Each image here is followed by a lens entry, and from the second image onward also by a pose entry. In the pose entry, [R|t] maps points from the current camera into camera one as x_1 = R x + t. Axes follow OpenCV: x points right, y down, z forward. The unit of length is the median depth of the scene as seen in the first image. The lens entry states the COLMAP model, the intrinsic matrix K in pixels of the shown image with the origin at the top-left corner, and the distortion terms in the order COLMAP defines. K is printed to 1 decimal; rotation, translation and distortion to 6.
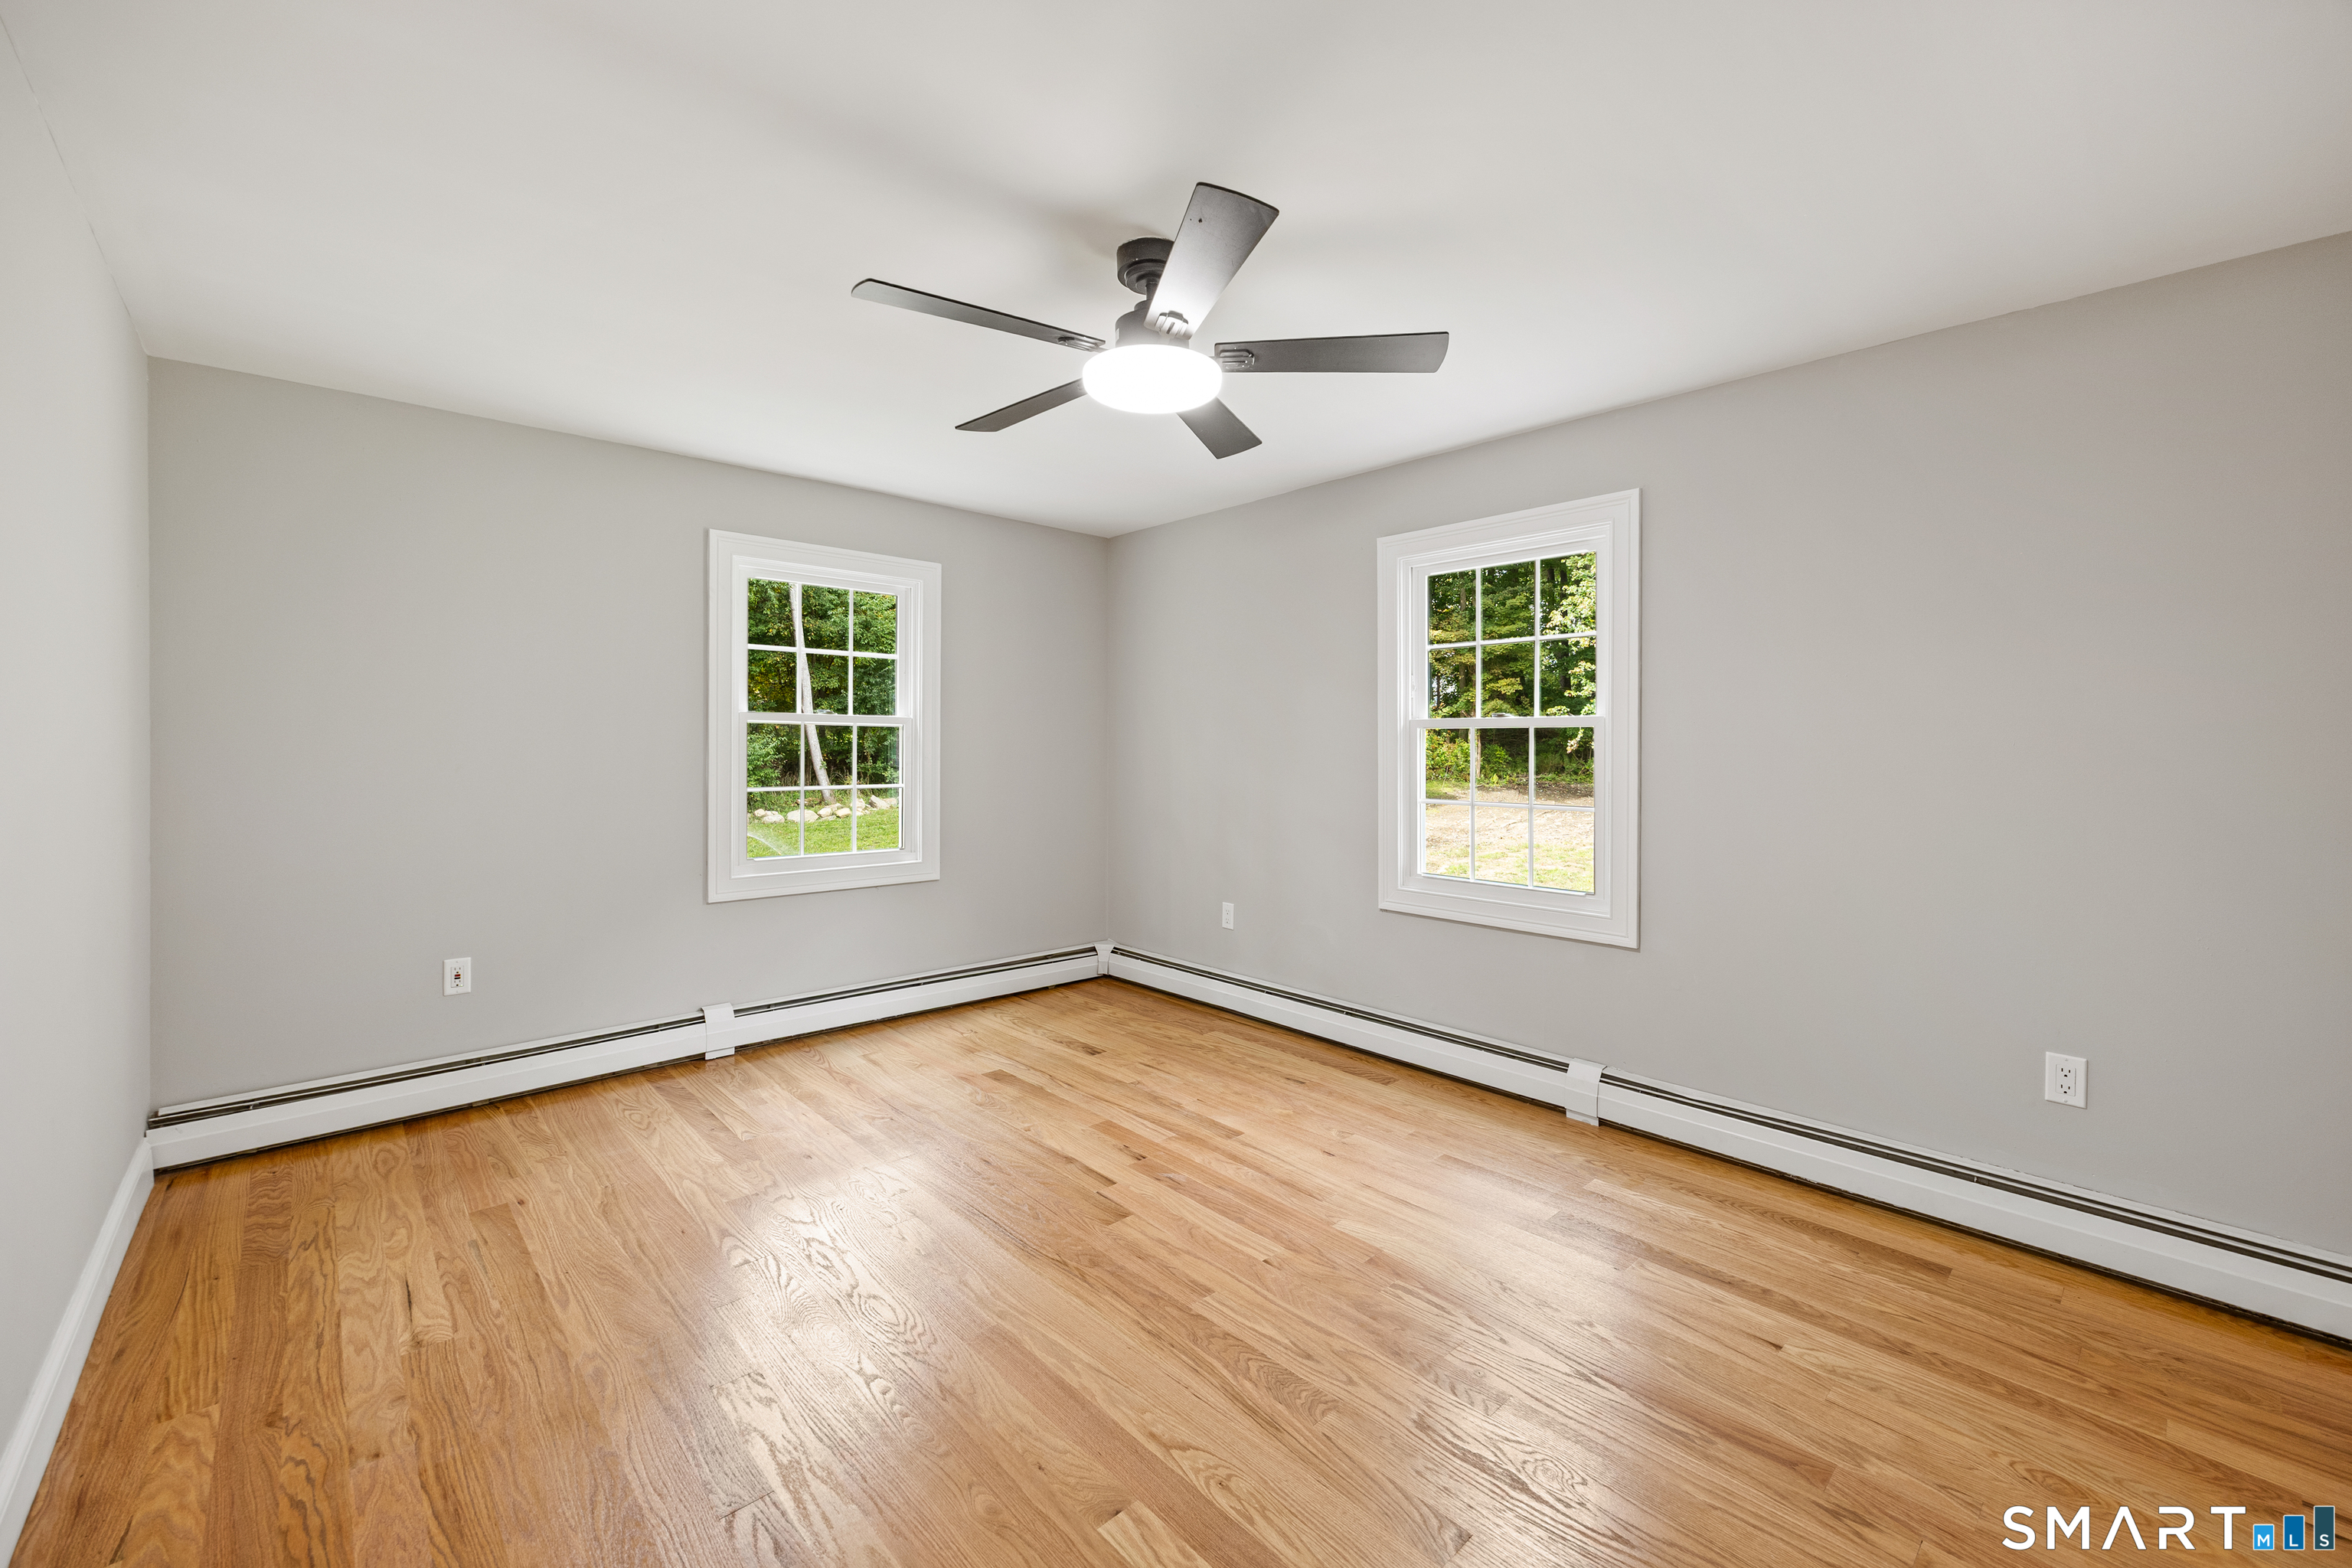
lens RADIAL K [[934.4, 0, 1185.6], [0, 934.4, 745.0], [0, 0, 1]] dist [-0.002009, -0.000181]
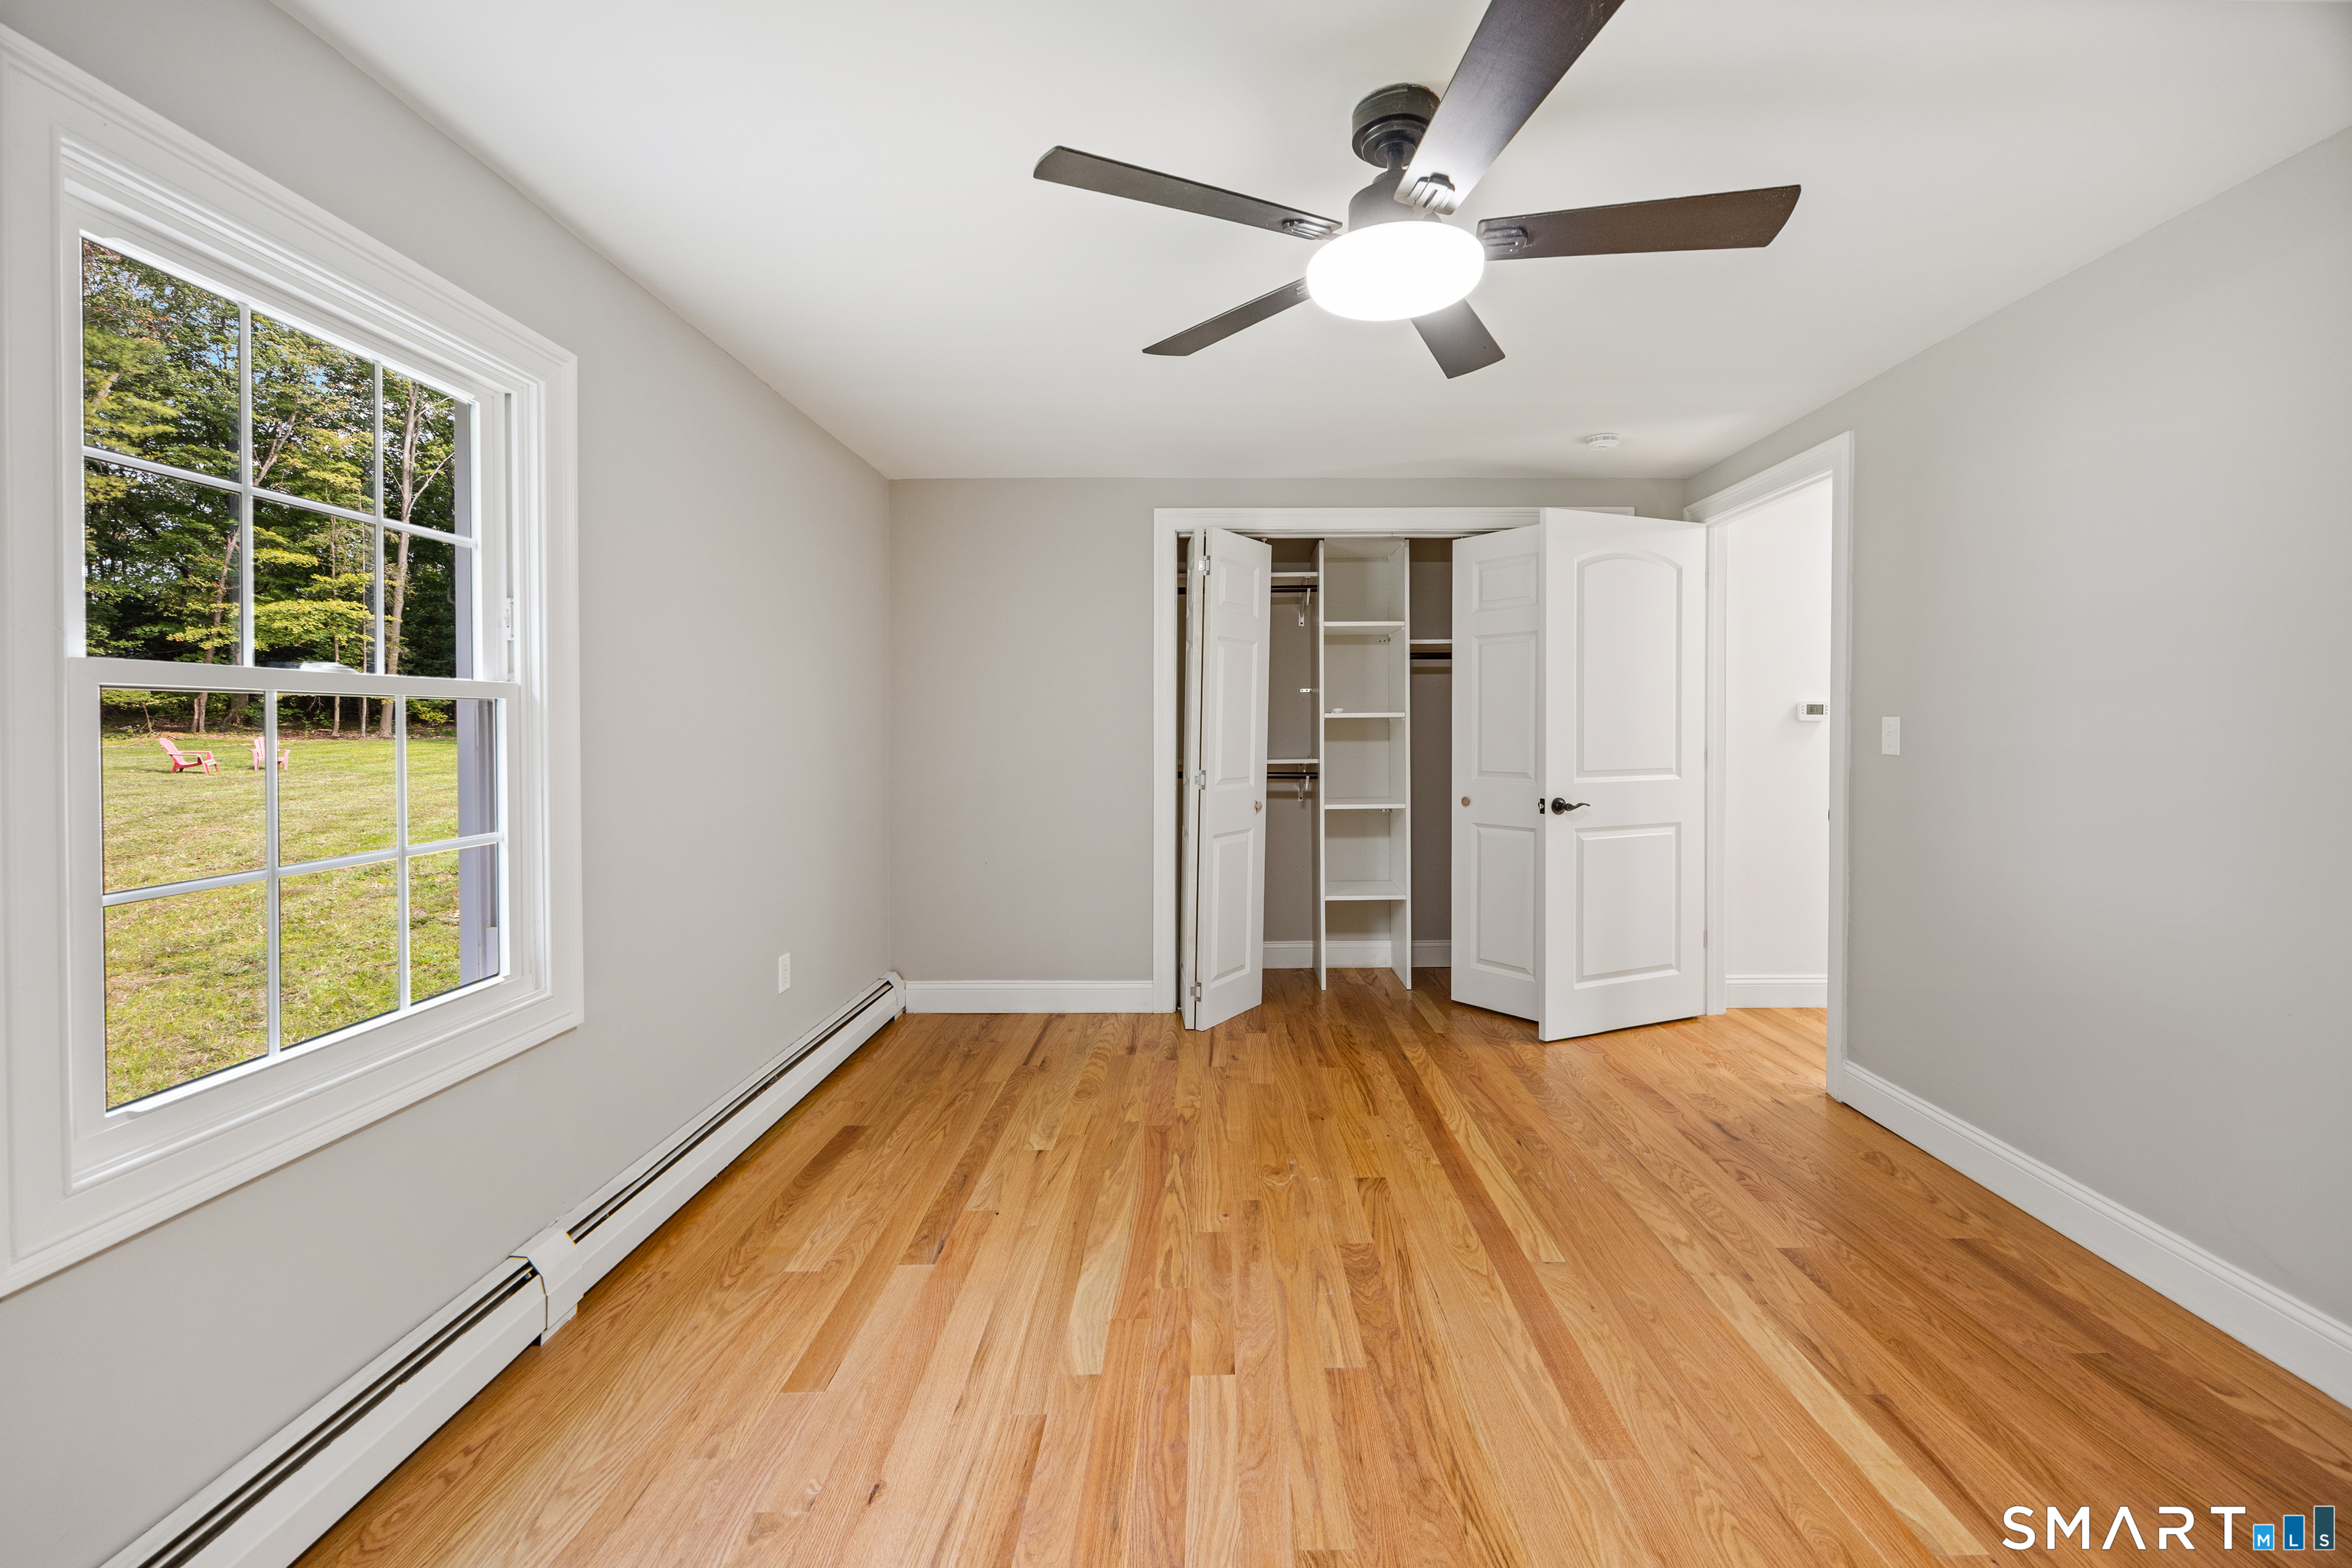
lens RADIAL K [[934.4, 0, 1185.6], [0, 934.4, 745.0], [0, 0, 1]] dist [-0.002009, -0.000181]
pose [[-0.718039, -0.011356, 0.695910, -0.491774], [0.005282, 0.999749, 0.021765, -0.008257], [-0.695983, 0.019304, -0.717799, 1.776909]]
